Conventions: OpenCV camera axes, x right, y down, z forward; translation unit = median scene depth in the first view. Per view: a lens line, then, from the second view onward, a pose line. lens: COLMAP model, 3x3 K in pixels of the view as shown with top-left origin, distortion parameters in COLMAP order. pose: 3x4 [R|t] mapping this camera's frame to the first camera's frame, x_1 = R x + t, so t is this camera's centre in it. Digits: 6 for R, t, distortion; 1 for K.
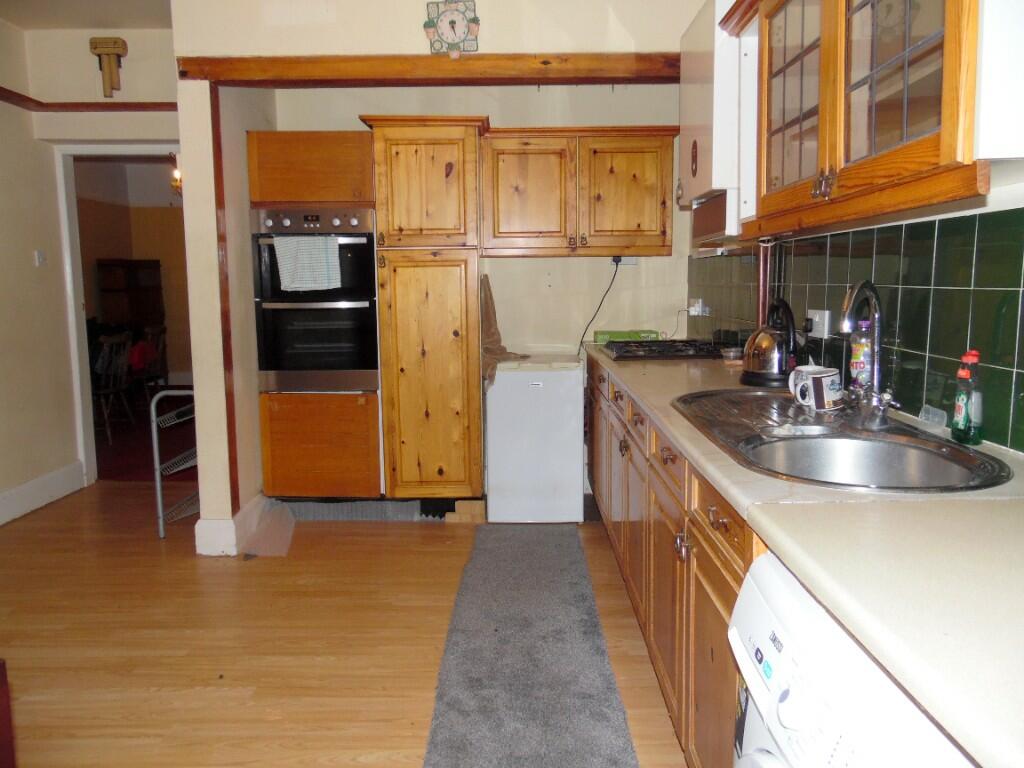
lens RADIAL K [[763.3, 0, 512.0], [0, 763.3, 384.0], [0, 0, 1]] dist [-0.006788, 0.004381]
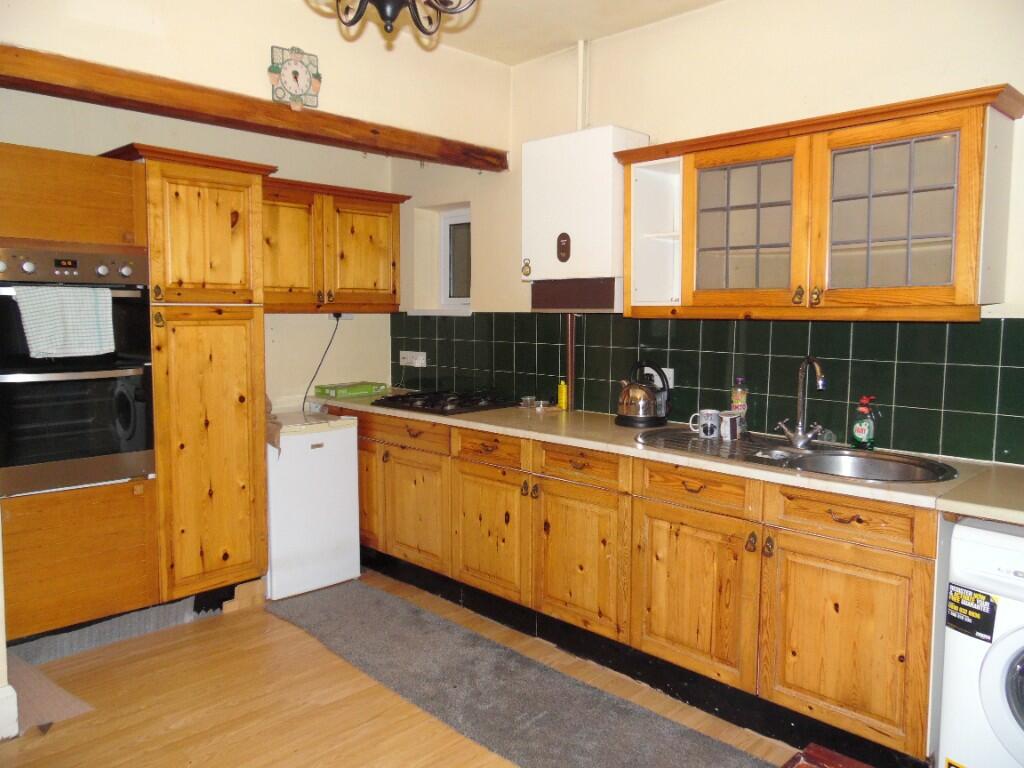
lens RADIAL K [[759.7, 0, 512.0], [0, 759.7, 384.0], [0, 0, 1]] dist [0.001168, 0.003350]
pose [[0.698823, -0.057438, 0.712985, -0.500077], [0.083767, 0.996484, -0.001827, -0.056652], [-0.710373, 0.061001, 0.701177, 0.147927]]
